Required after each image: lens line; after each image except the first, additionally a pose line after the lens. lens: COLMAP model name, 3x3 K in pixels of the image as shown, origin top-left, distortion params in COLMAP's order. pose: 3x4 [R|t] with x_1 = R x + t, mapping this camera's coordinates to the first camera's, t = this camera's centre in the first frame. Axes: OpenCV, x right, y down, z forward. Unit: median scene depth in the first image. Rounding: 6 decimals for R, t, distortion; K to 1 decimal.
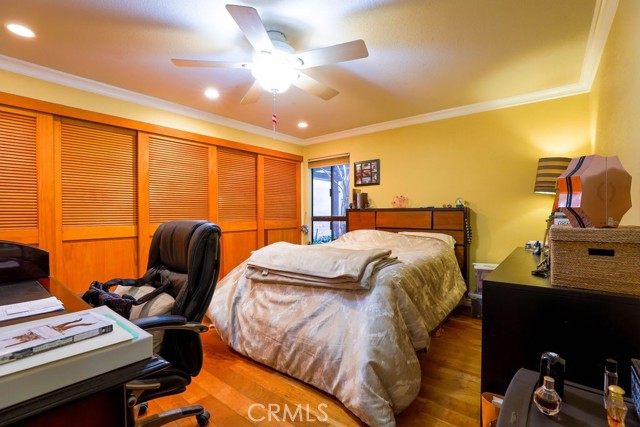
lens RADIAL K [[291.9, 0, 323.1], [0, 291.9, 216.4], [0, 0, 1]] dist [-0.033413, 0.000649]
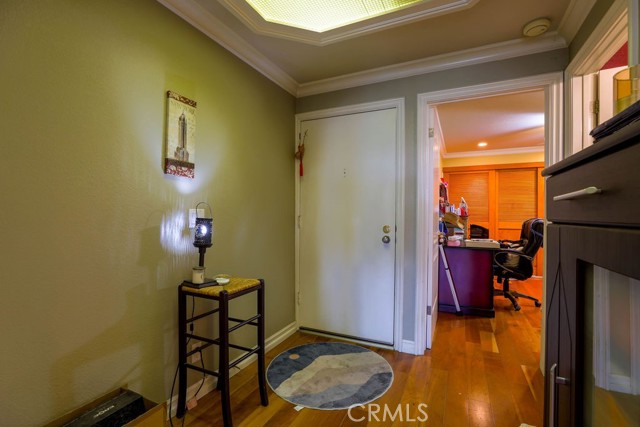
lens RADIAL K [[291.9, 0, 323.1], [0, 291.9, 216.4], [0, 0, 1]] dist [-0.033413, 0.000649]
pose [[0.225732, 0.007600, -0.974160, 0.842331], [-0.013153, 0.999902, 0.004753, 0.001990], [0.974101, 0.011740, 0.225810, -0.723440]]
